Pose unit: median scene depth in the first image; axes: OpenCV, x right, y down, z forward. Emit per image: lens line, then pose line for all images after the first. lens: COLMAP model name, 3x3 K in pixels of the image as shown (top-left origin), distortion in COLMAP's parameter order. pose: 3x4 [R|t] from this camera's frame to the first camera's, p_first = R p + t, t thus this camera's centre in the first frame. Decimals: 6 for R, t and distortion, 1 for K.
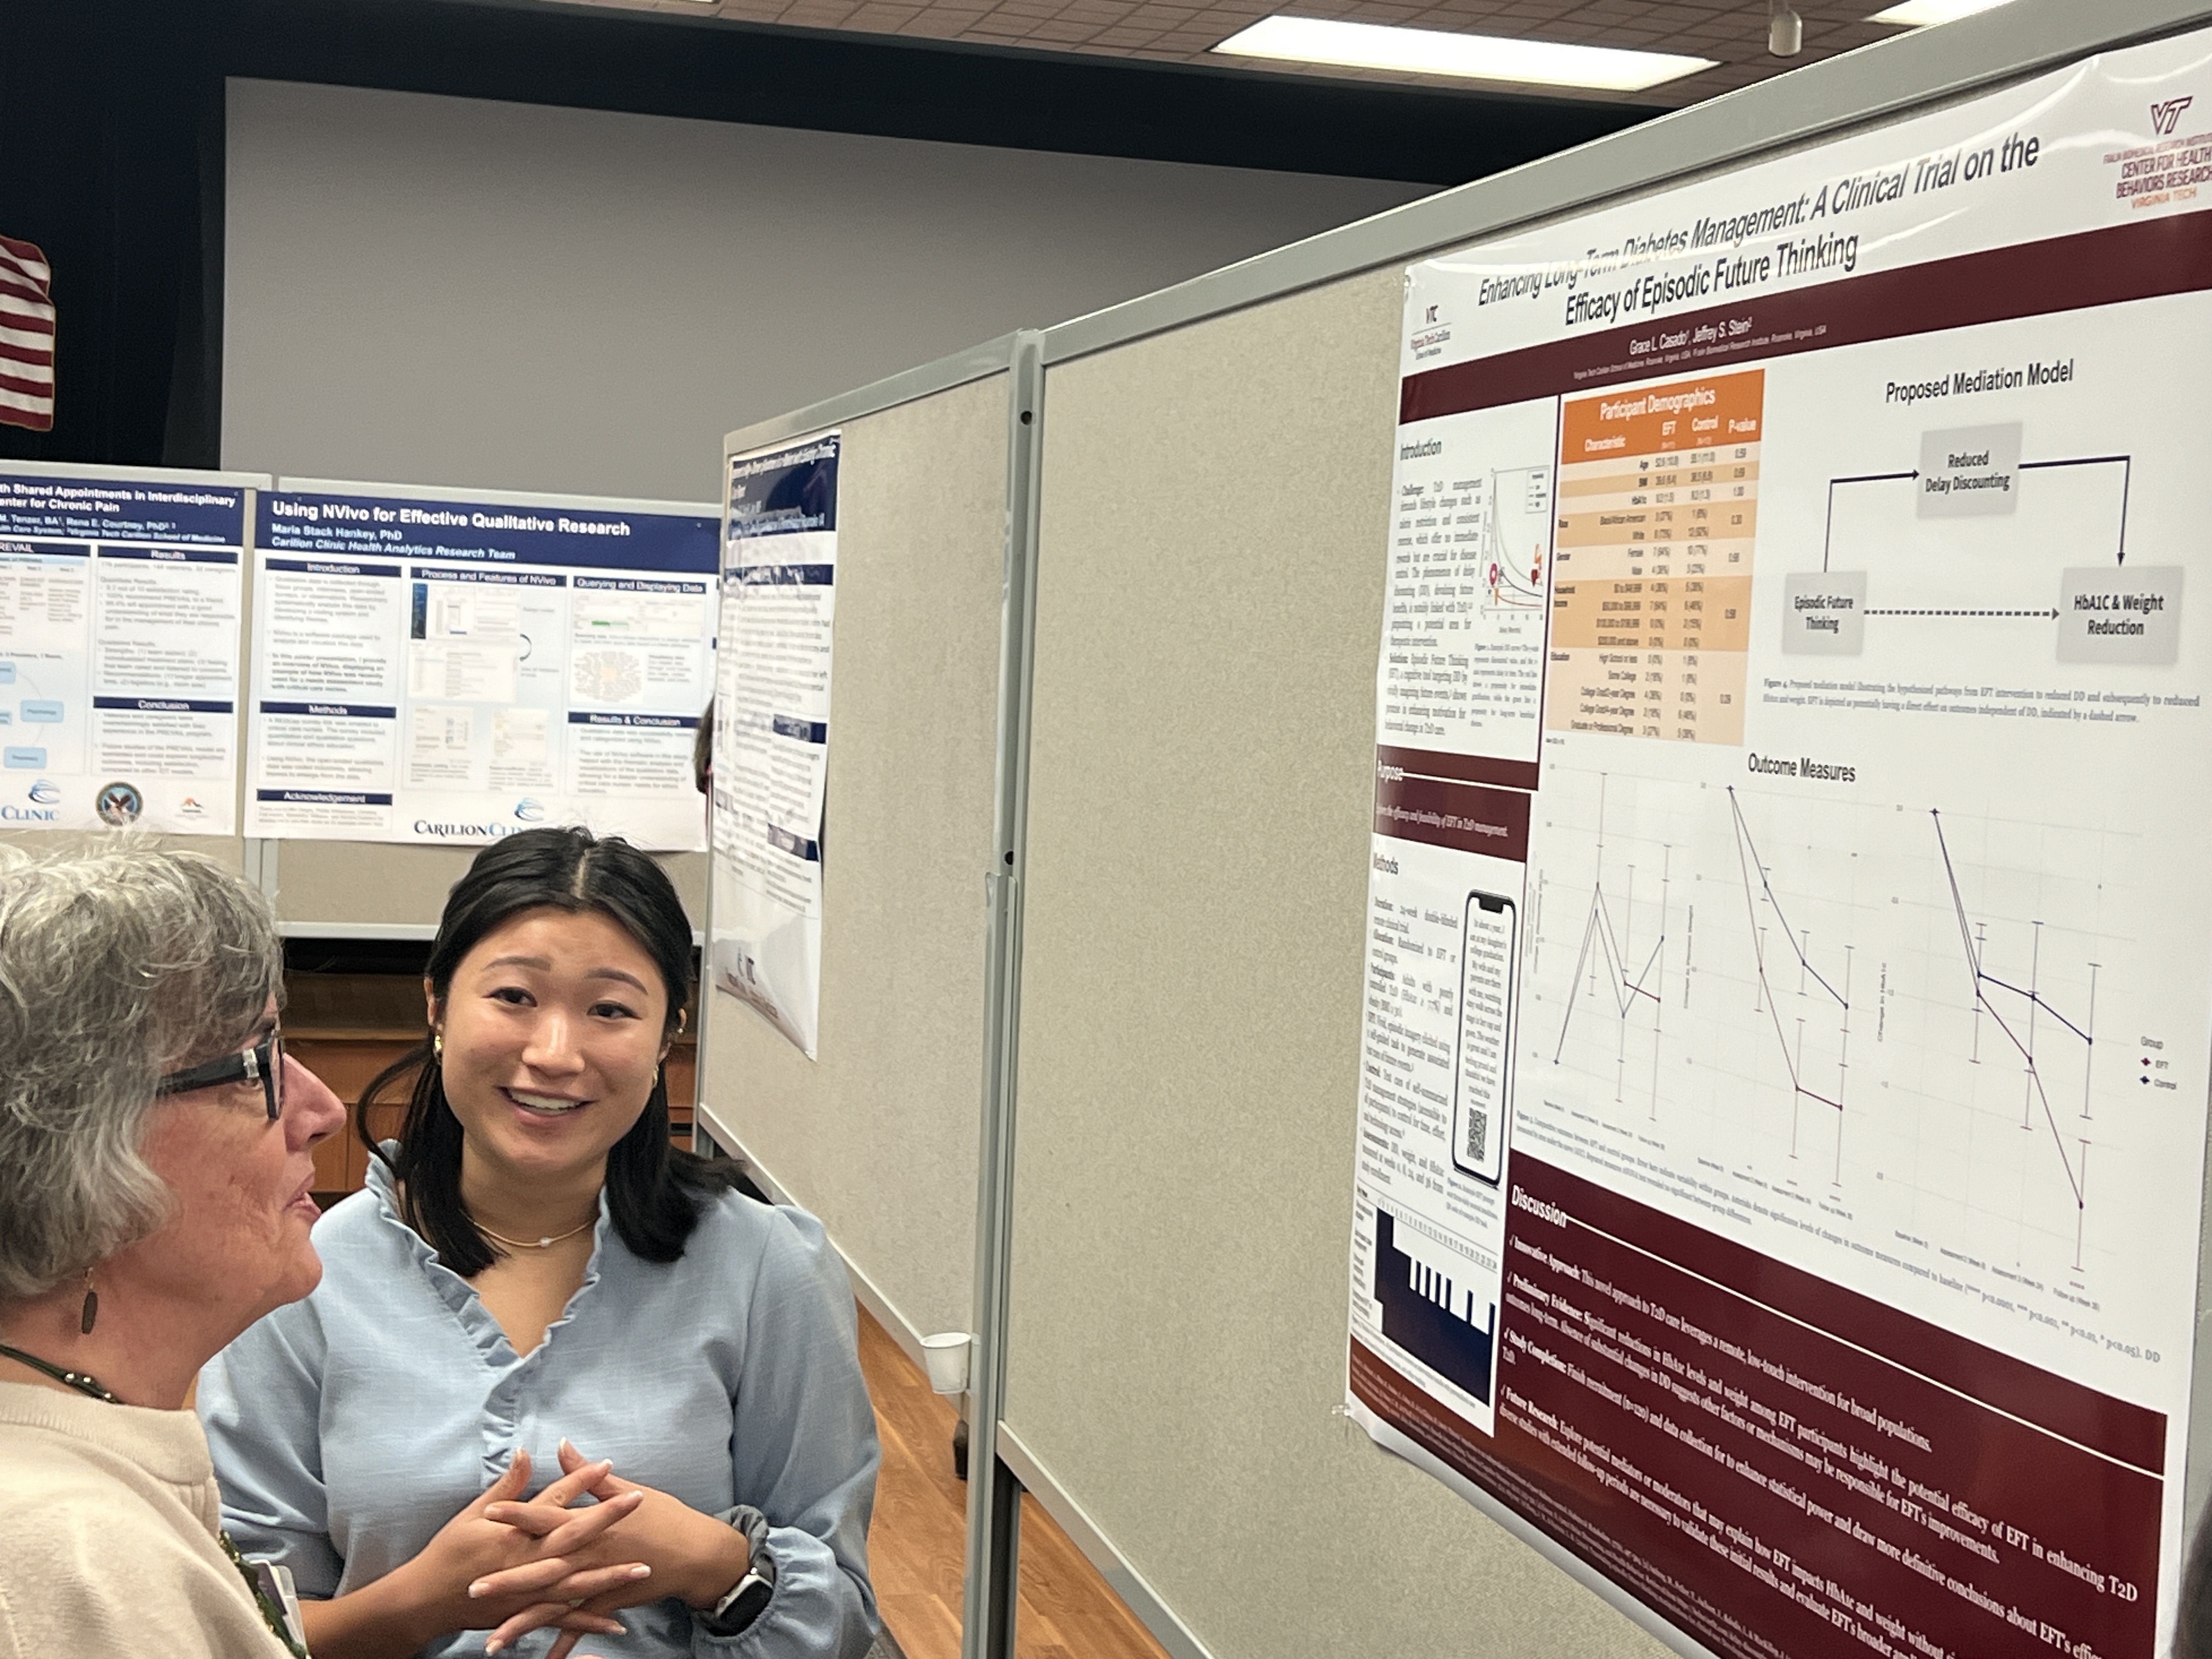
lens RADIAL K [[3401.2, 0, 1103.6], [0, 3401.2, 826.9], [0, 0, 1]] dist [0.056167, 0.000000]
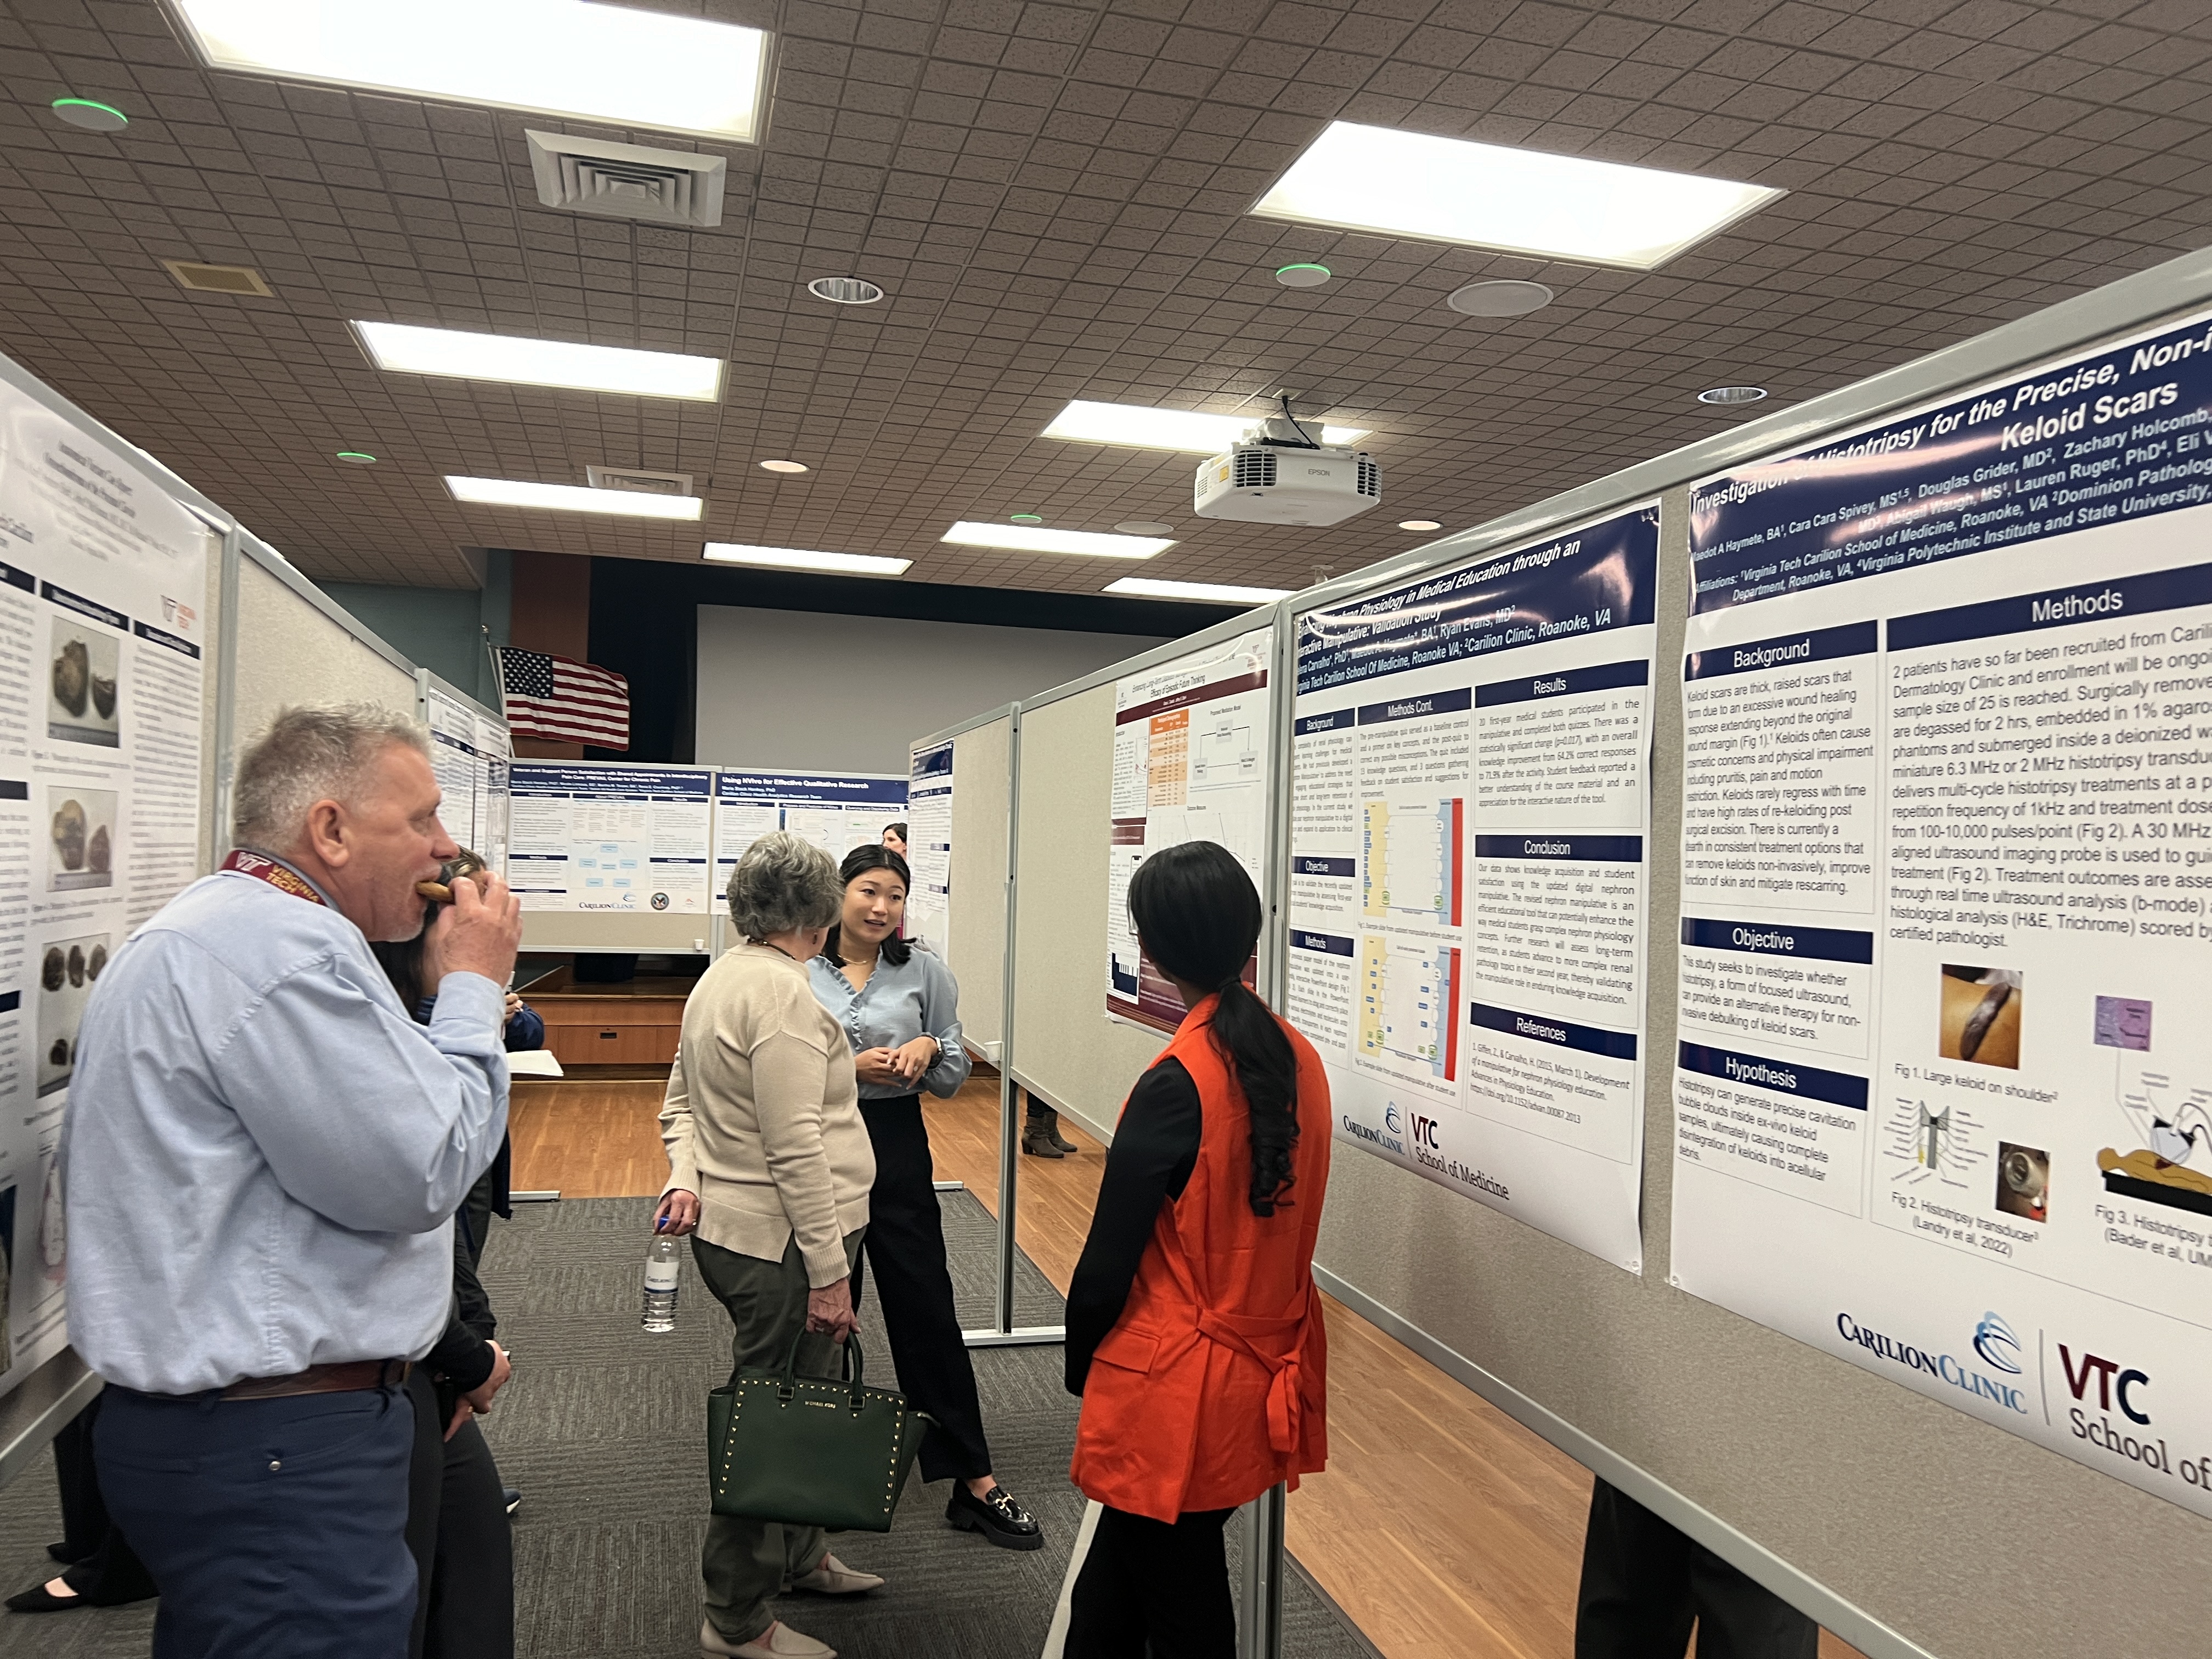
lens RADIAL K [[1664.6, 0, 1117.9], [0, 1664.6, 820.5], [0, 0, 1]] dist [0.024387, 0.009804]
pose [[0.999645, -0.018002, 0.019650, 0.017711], [0.019395, 0.997131, -0.073167, 0.032188], [-0.018276, 0.073522, 0.997126, -0.217104]]
